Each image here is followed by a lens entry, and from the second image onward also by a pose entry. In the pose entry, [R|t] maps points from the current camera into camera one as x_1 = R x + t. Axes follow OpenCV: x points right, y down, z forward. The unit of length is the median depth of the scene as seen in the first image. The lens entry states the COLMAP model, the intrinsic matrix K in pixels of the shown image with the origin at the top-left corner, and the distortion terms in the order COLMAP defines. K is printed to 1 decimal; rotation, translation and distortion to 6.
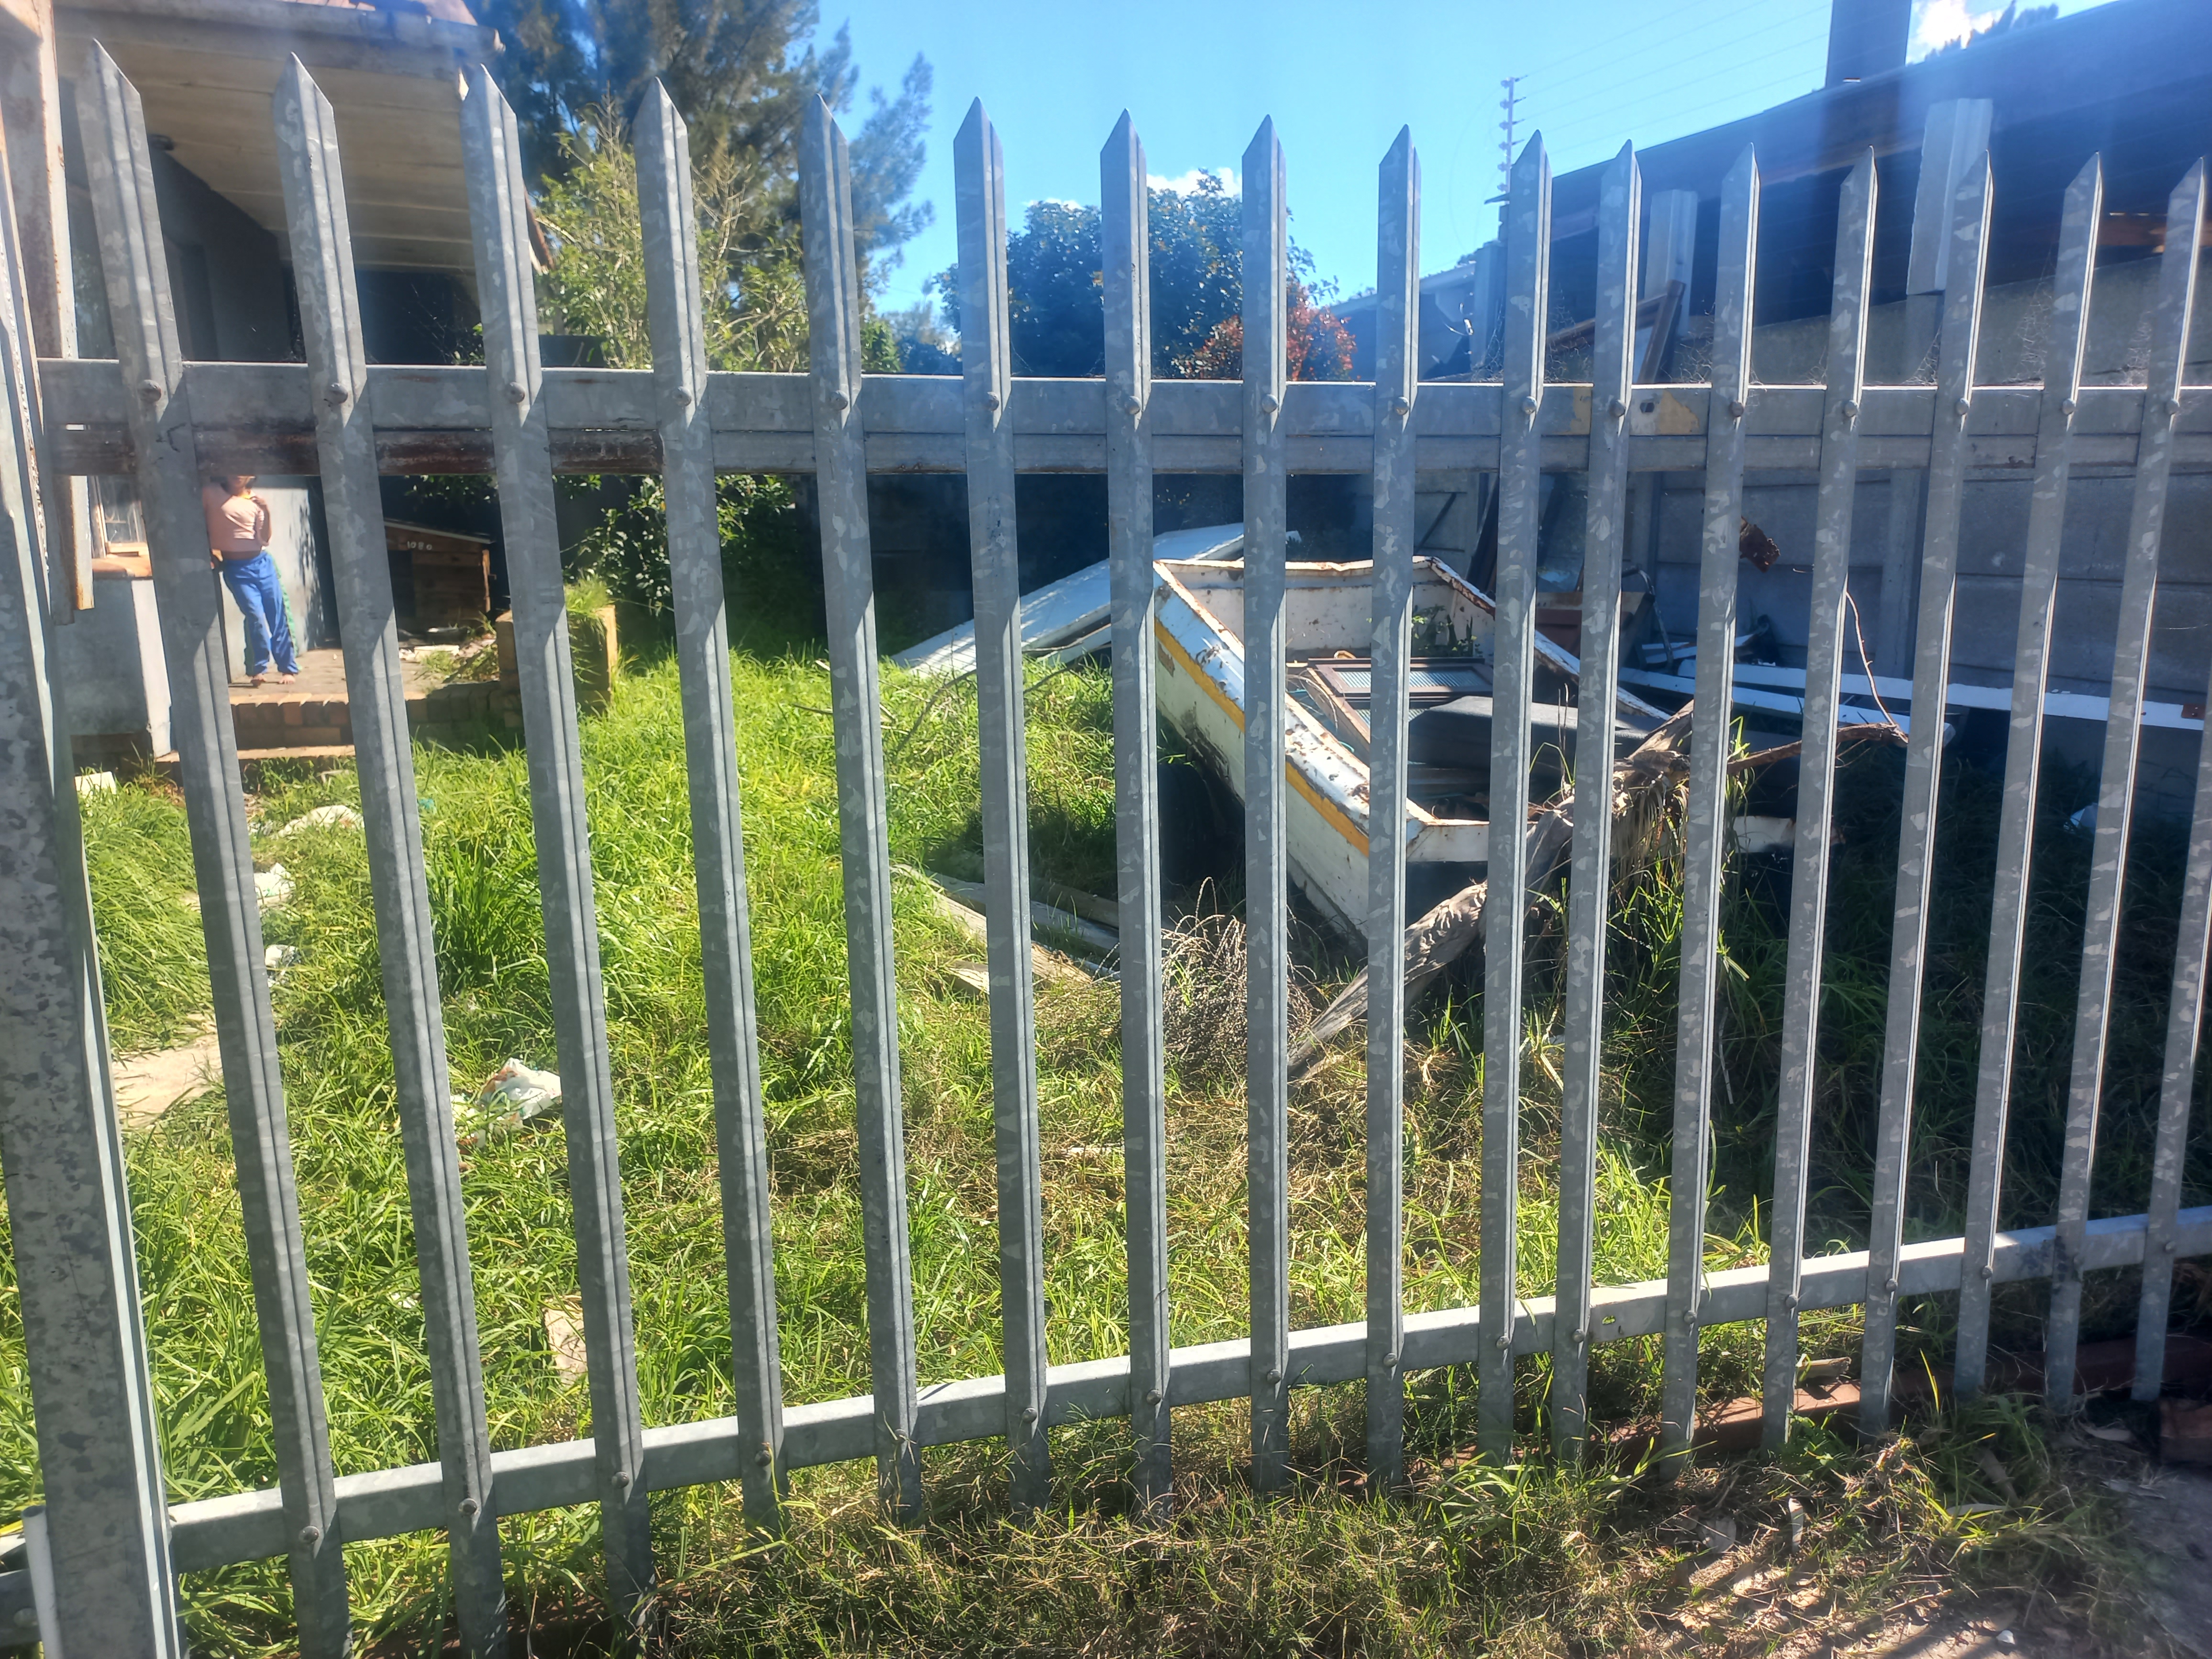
lens RADIAL K [[1600.5, 0, 1121.5], [0, 1600.5, 825.7], [0, 0, 1]] dist [0.070719, -0.078193]
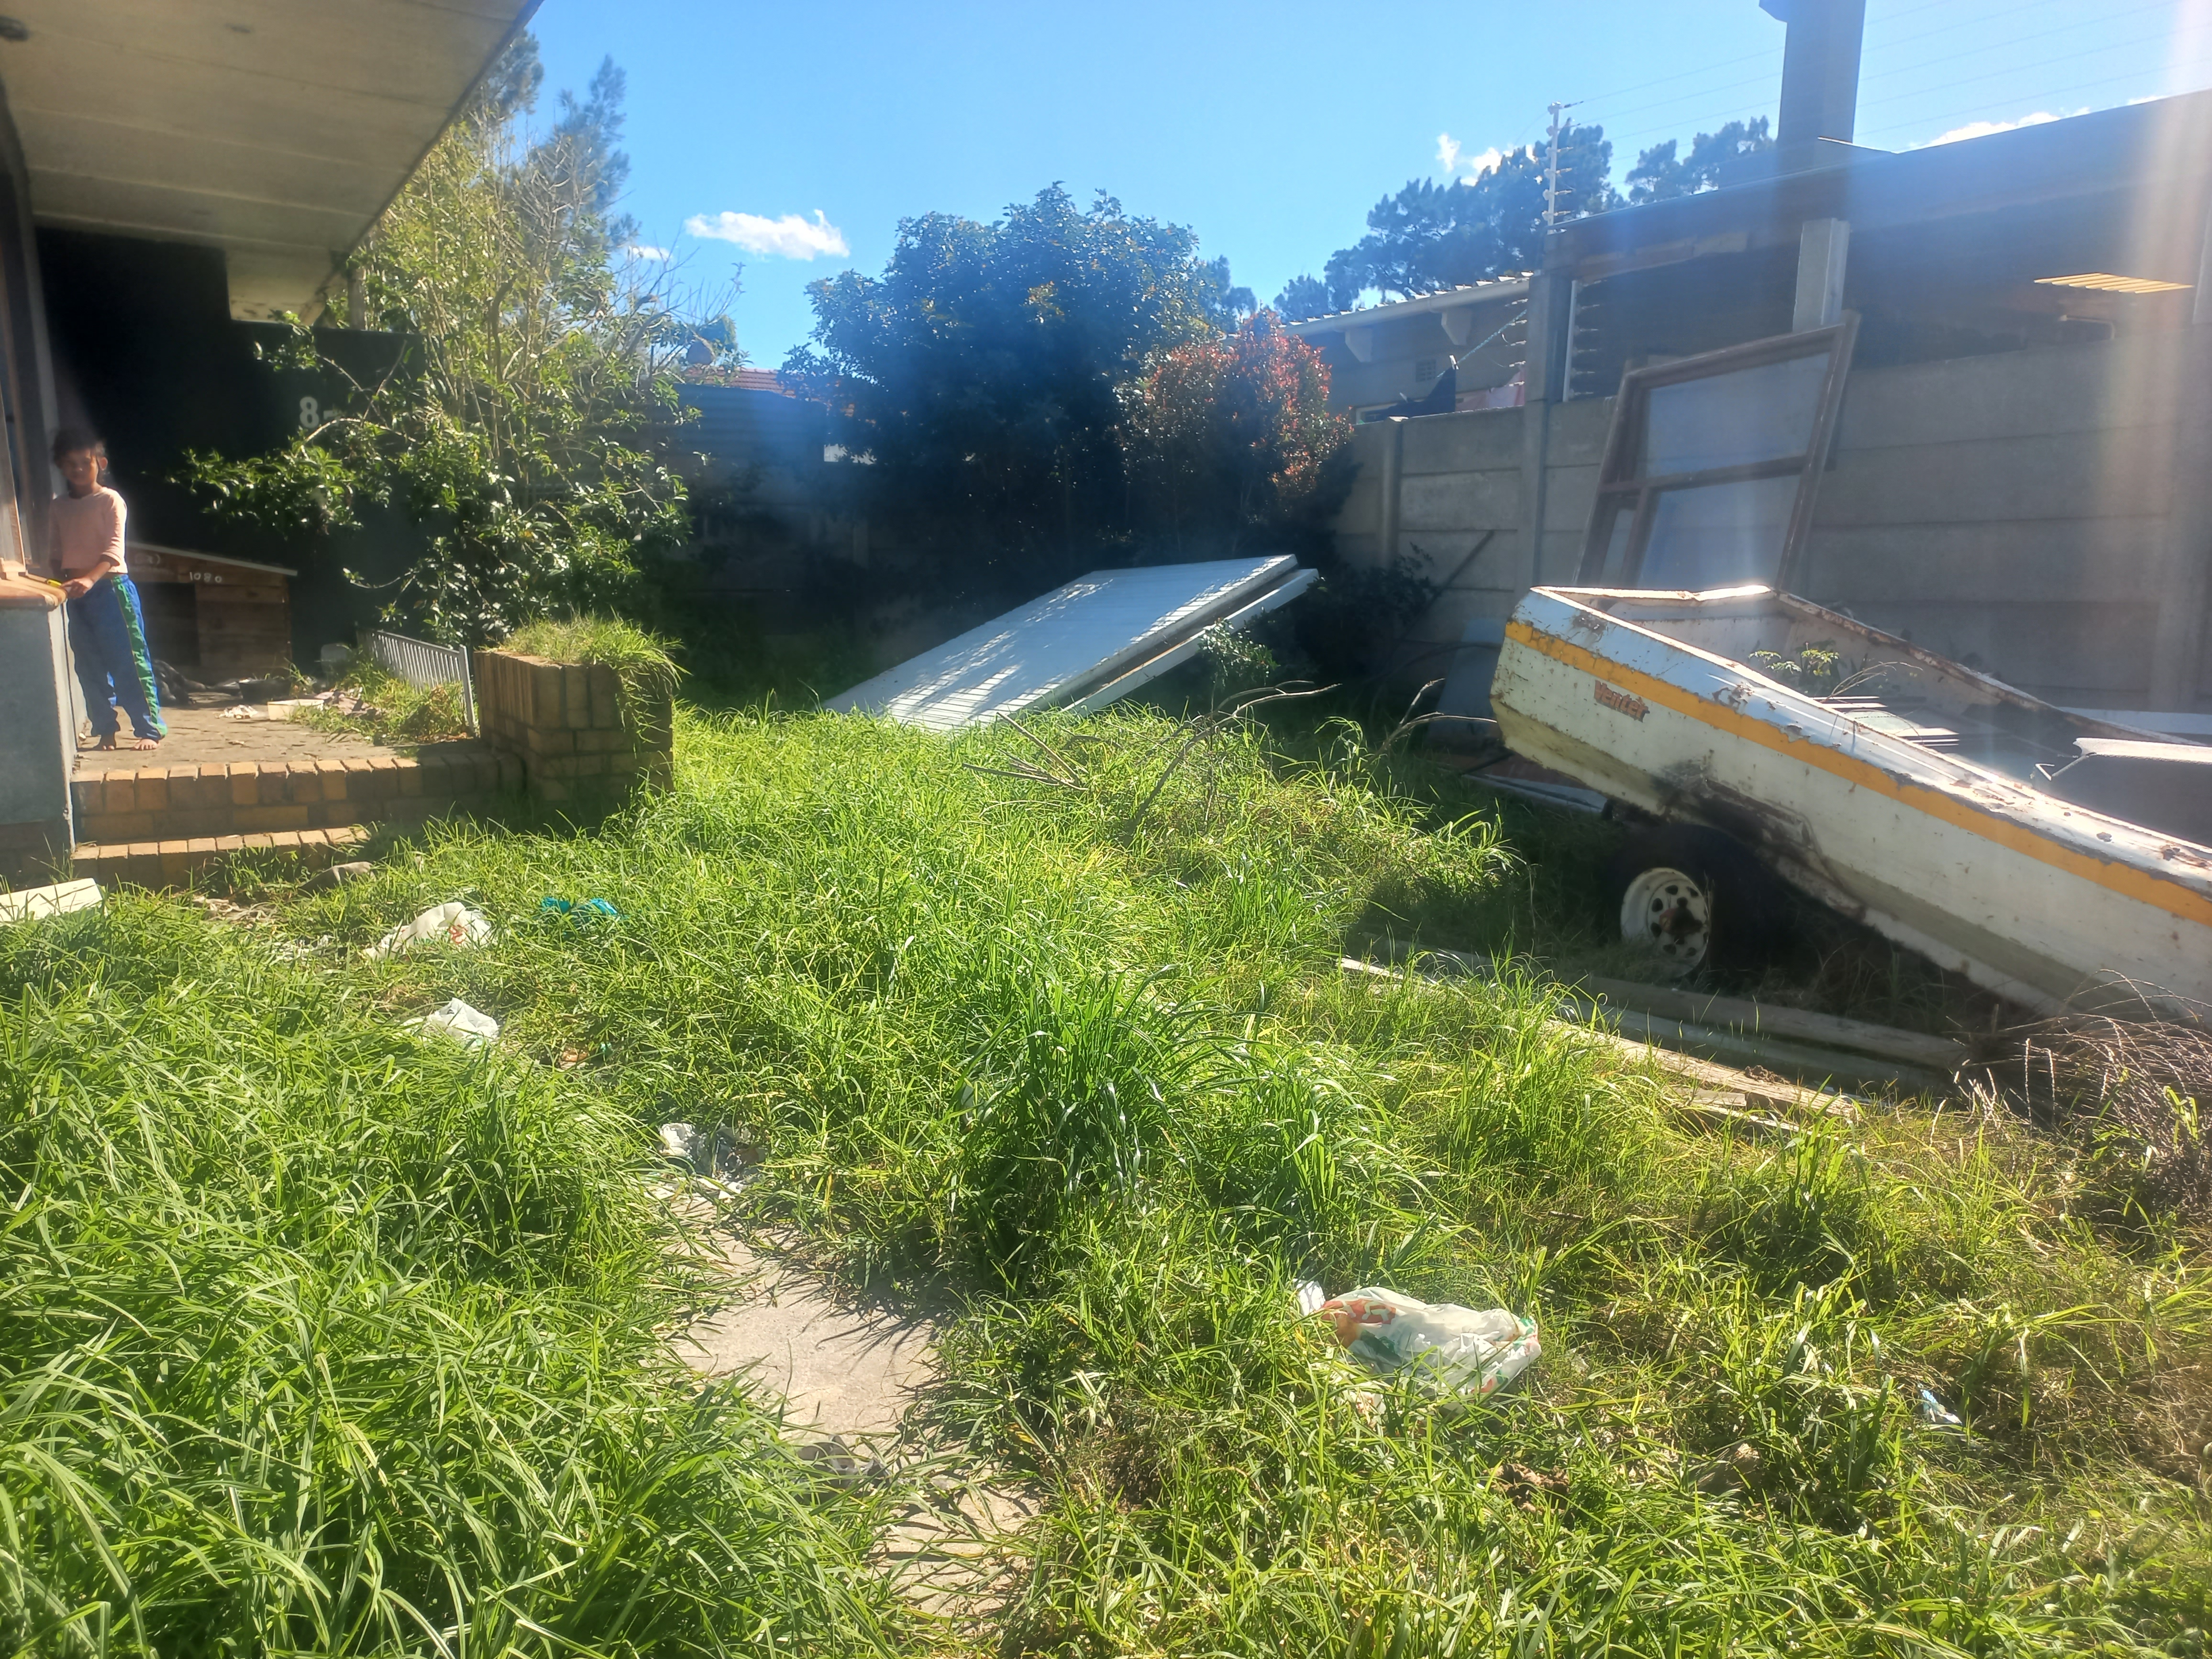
lens RADIAL K [[1589.3, 0, 1112.6], [0, 1589.3, 834.4], [0, 0, 1]] dist [0.058635, -0.049587]
pose [[0.965337, -0.032178, 0.259014, -0.200888], [0.038579, 0.999062, -0.019665, -0.011234], [-0.258138, 0.028975, 0.965673, 0.106679]]
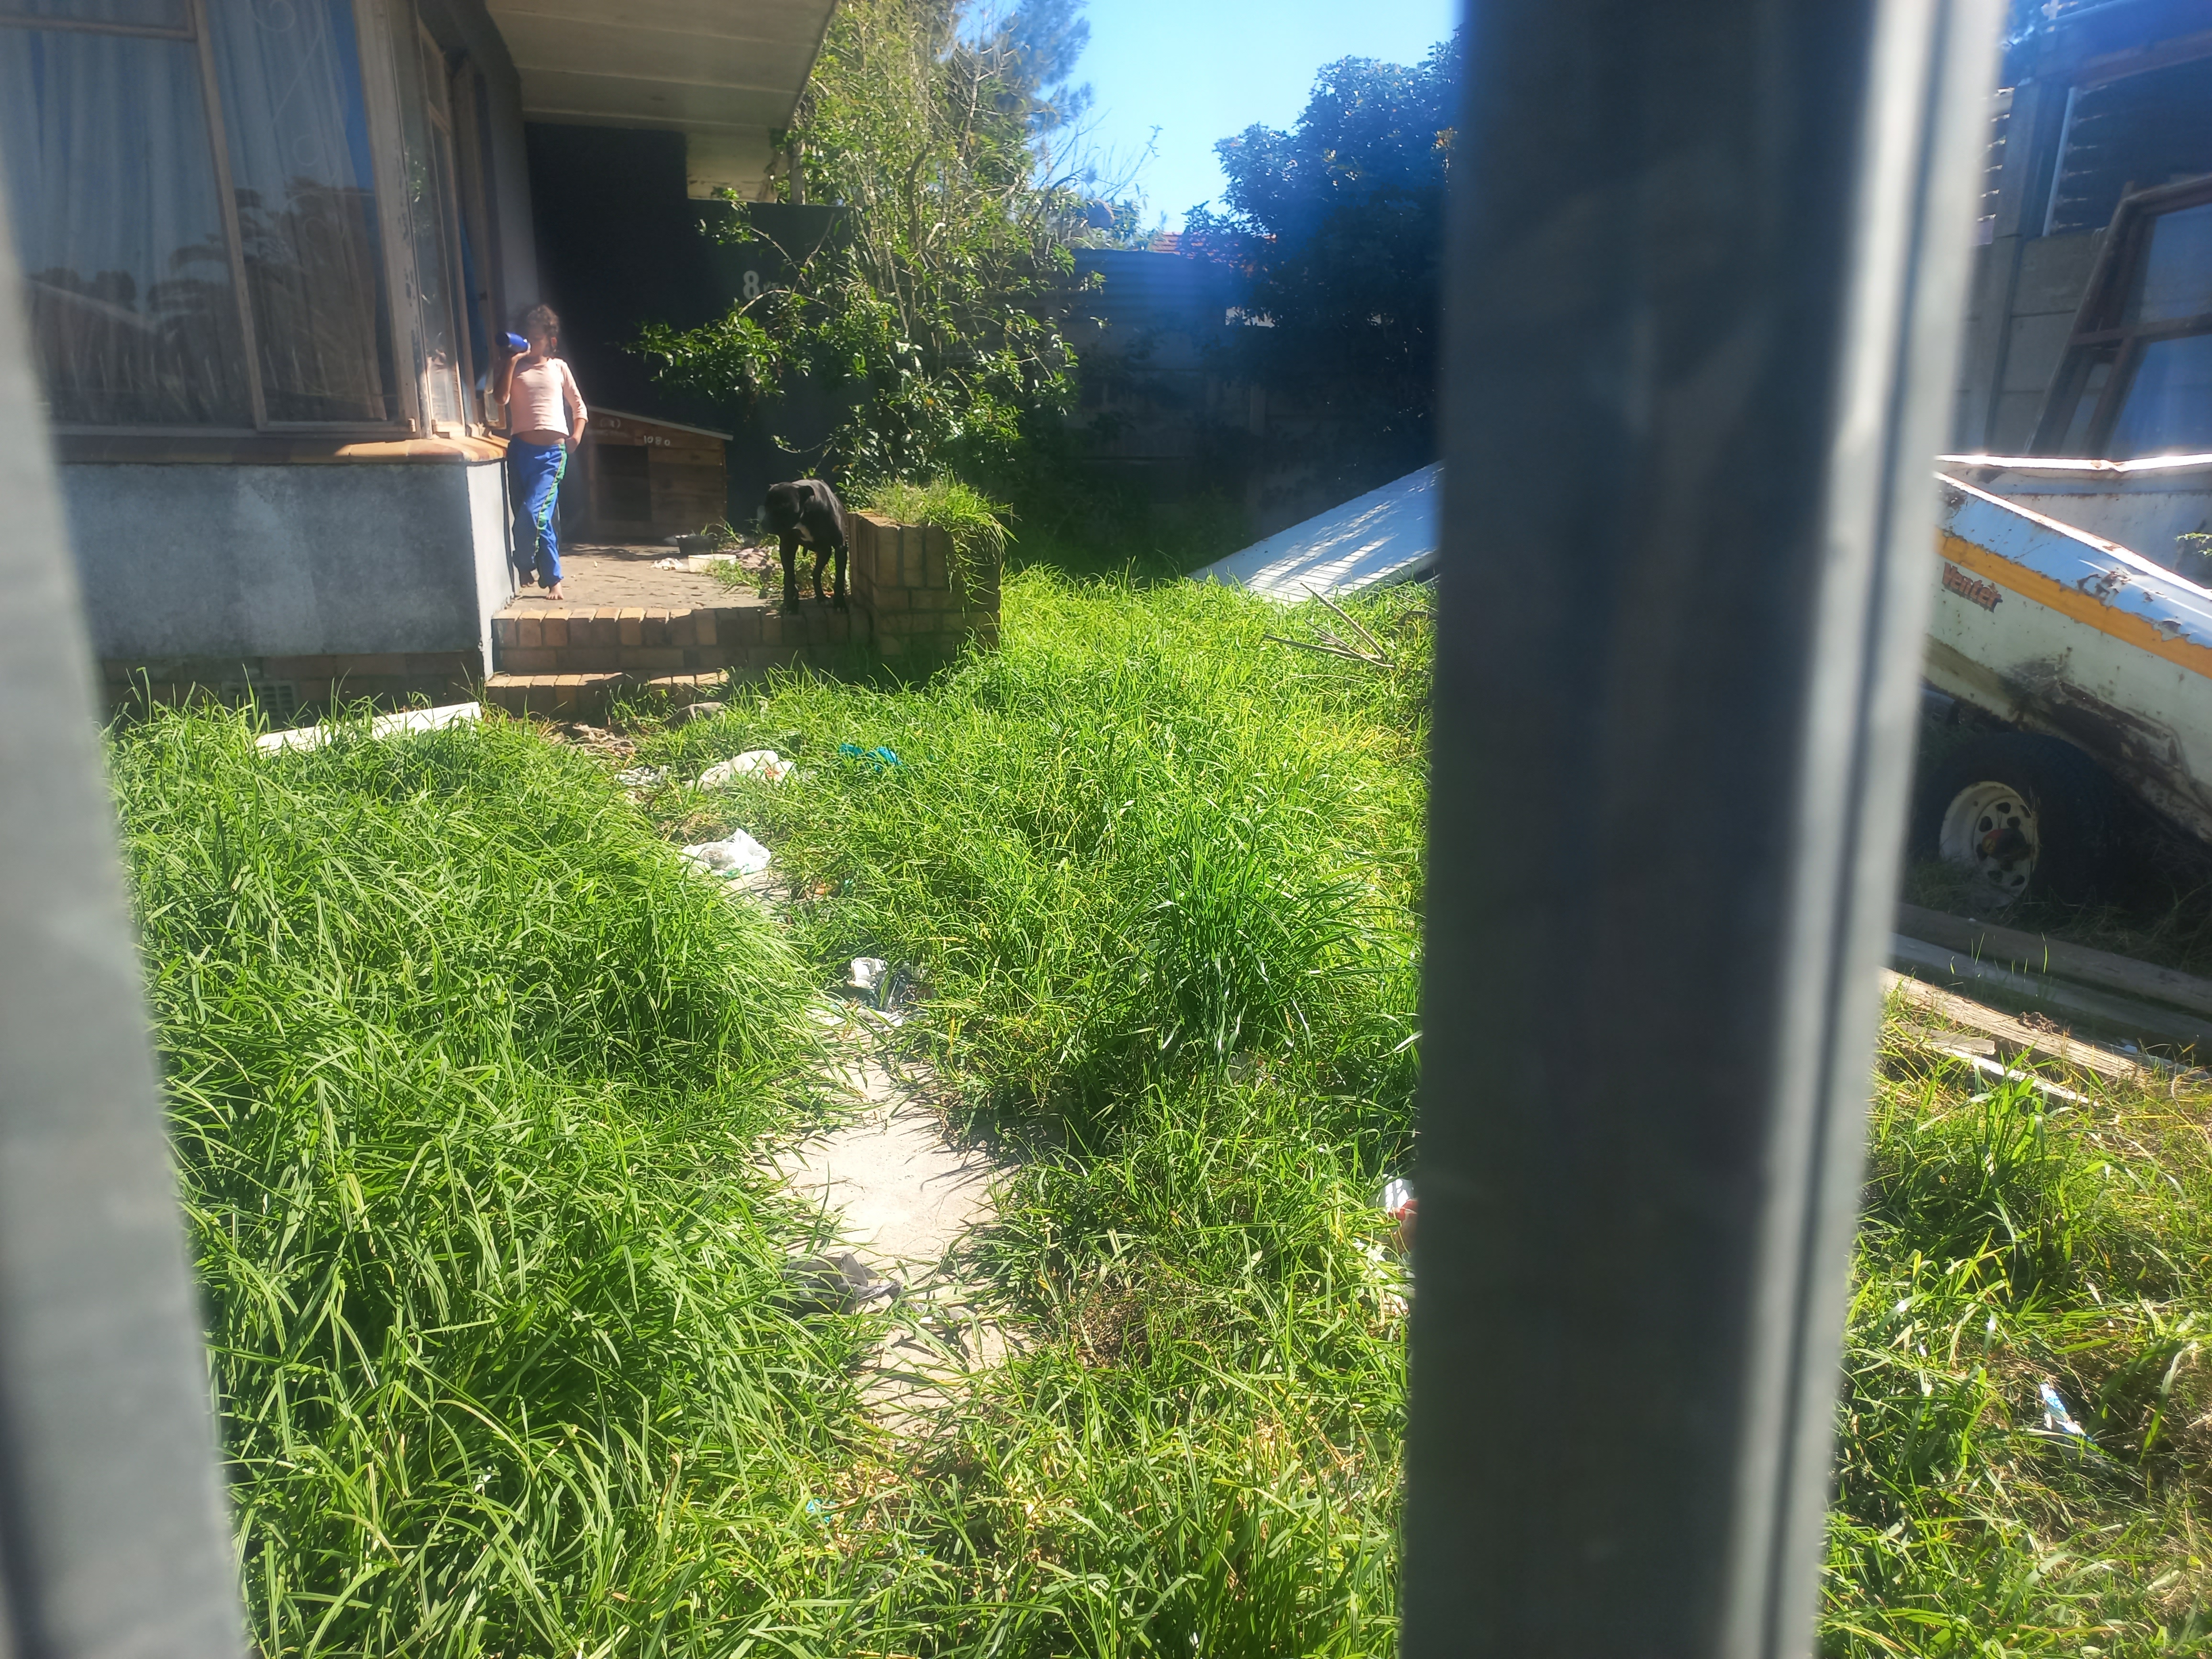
lens RADIAL K [[1580.6, 0, 1117.6], [0, 1580.6, 832.8], [0, 0, 1]] dist [0.091047, -0.069458]
pose [[0.999714, 0.021463, -0.010576, -0.158229], [-0.020852, 0.998279, 0.054814, -0.009798], [0.011734, -0.054578, 0.998441, 0.104401]]
